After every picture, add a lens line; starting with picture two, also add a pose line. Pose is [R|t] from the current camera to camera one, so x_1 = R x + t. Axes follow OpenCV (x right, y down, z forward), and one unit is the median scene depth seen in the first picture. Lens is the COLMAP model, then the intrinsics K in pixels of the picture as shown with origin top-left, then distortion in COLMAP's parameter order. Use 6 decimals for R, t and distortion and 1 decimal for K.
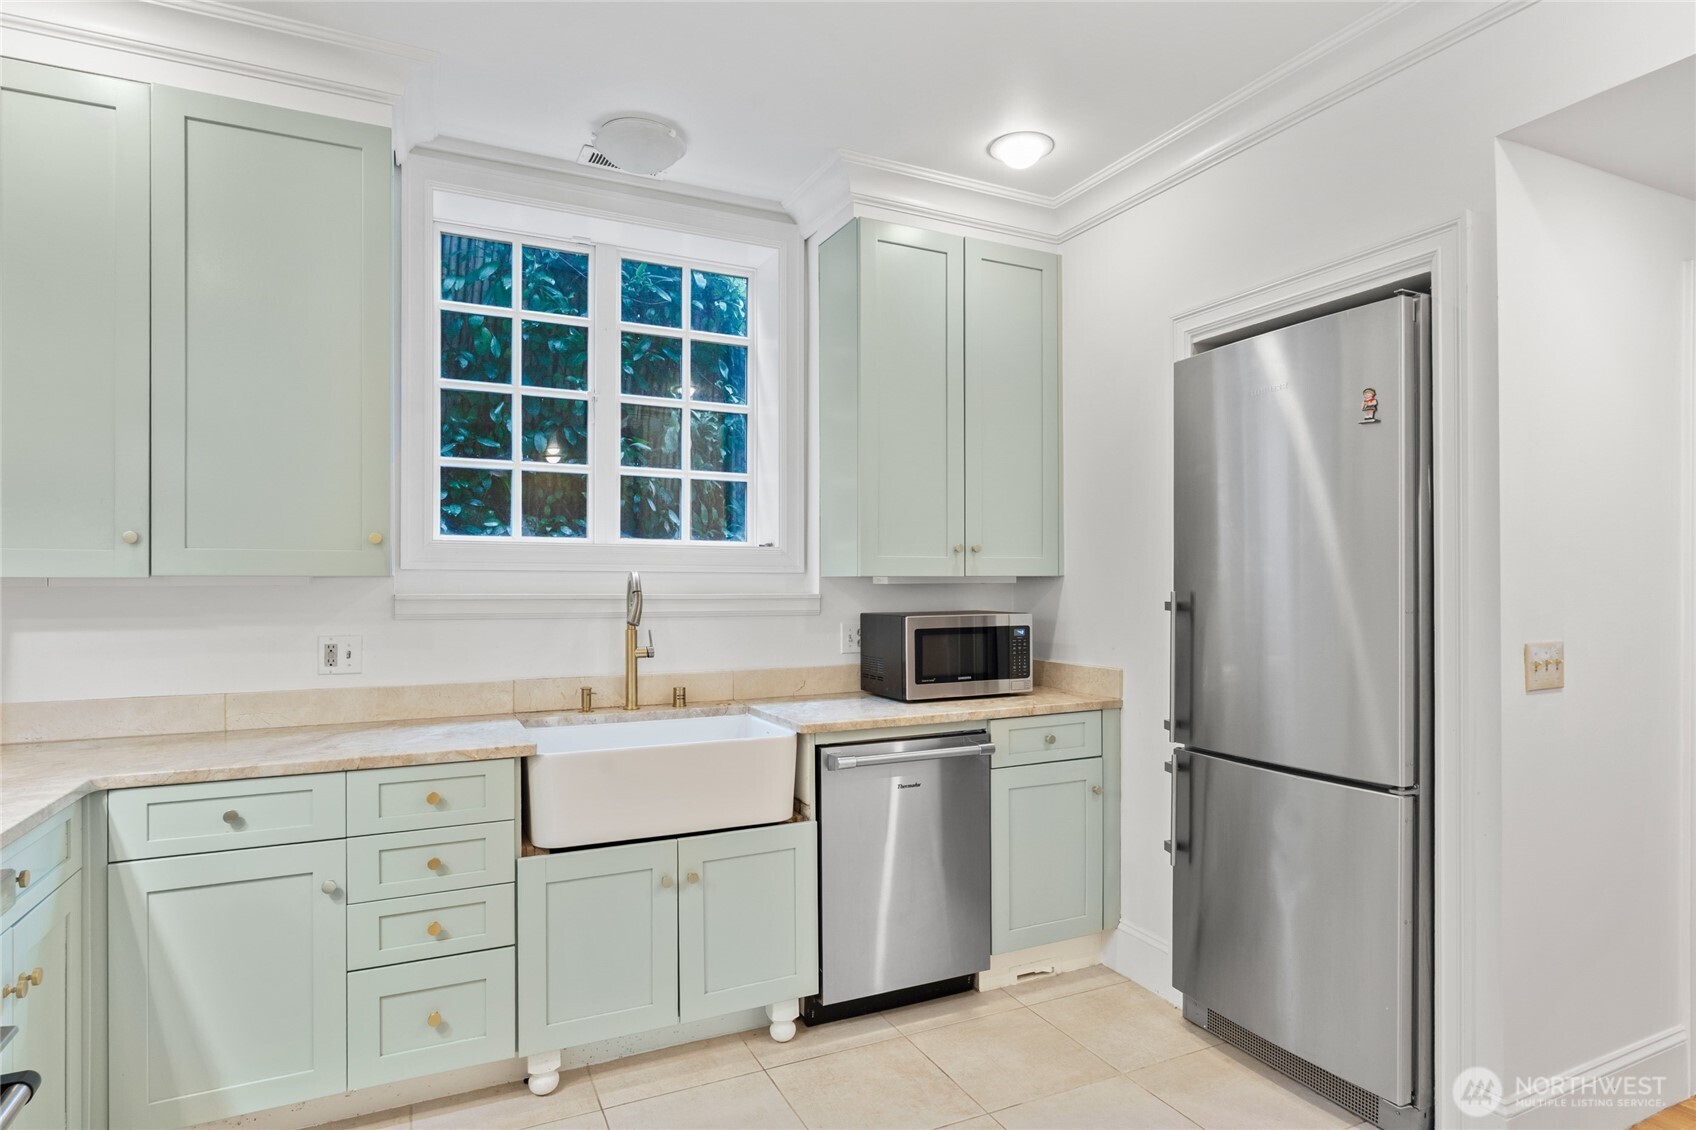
lens RADIAL K [[934.2, 0, 838.6], [0, 934.2, 584.0], [0, 0, 1]] dist [-0.004677, 0.005021]
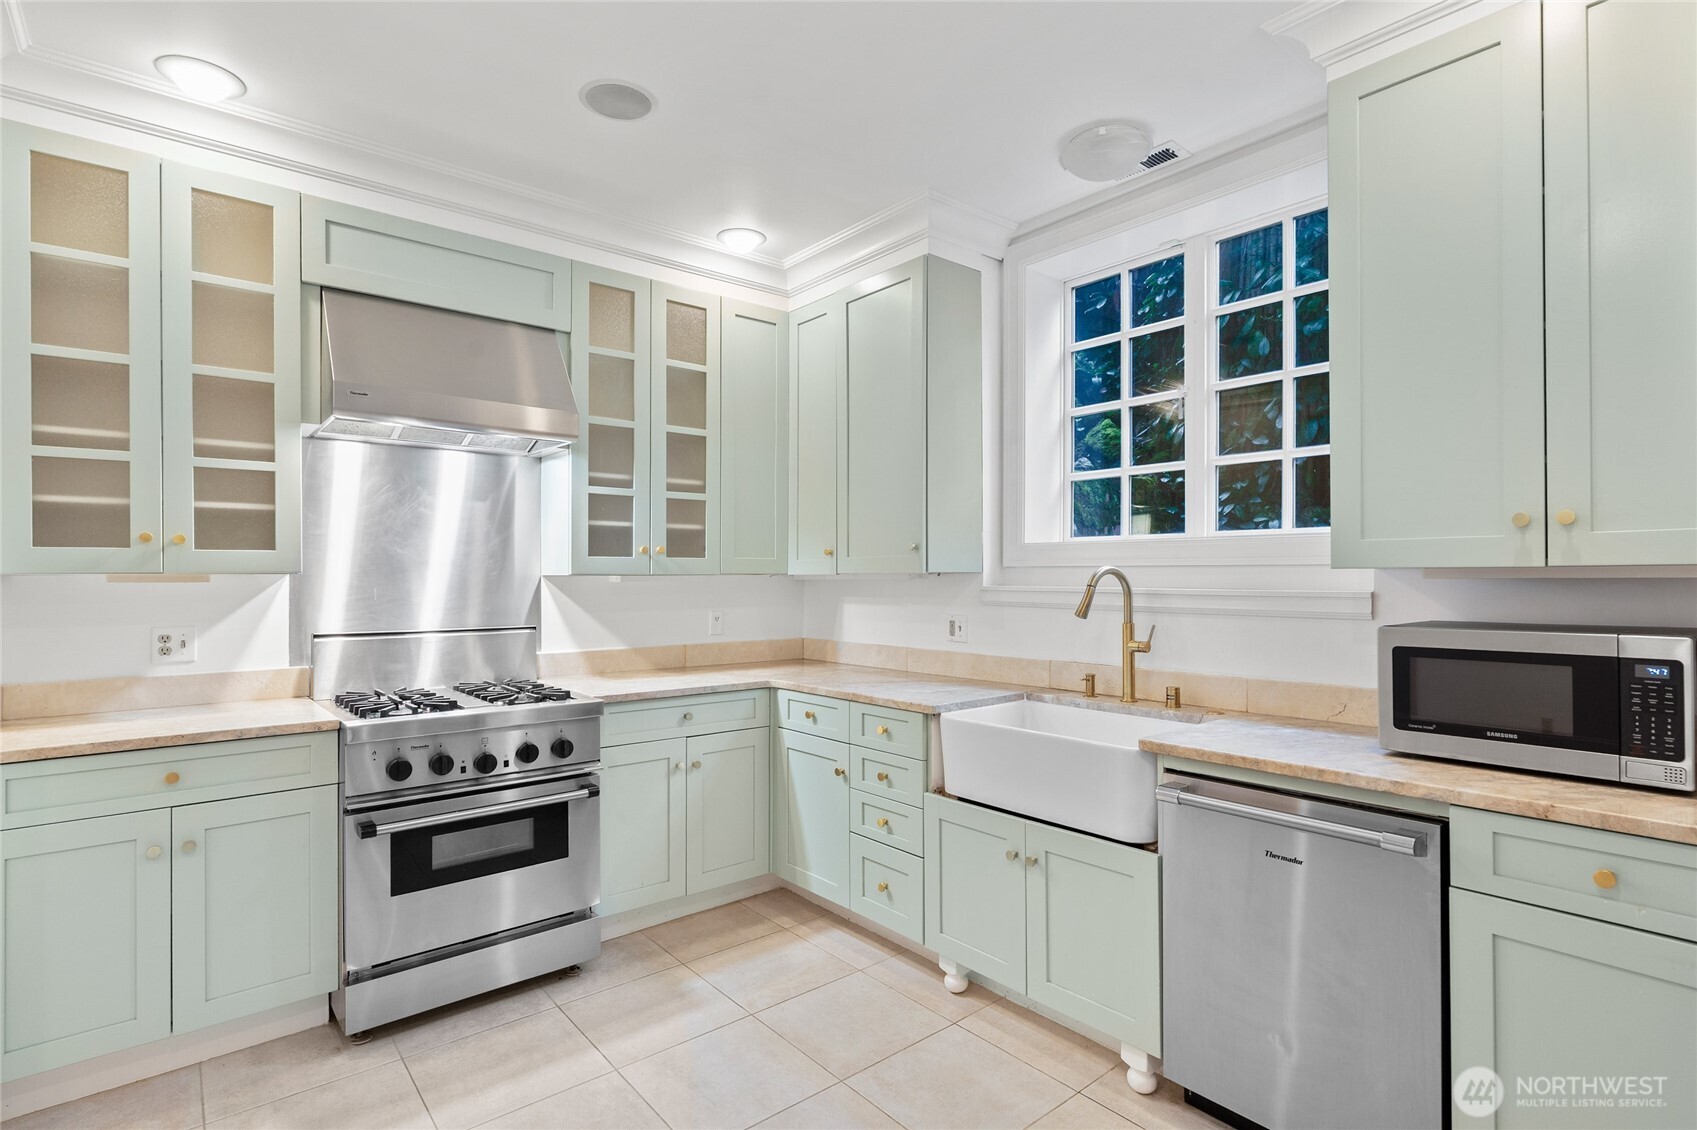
lens RADIAL K [[805.6, 0, 817.2], [0, 805.6, 569.8], [0, 0, 1]] dist [-0.014870, 0.001083]
pose [[0.241705, -0.007563, -0.970320, 0.537192], [0.001225, 0.999971, -0.007489, -0.003063], [0.970349, 0.000621, 0.241708, 0.452658]]
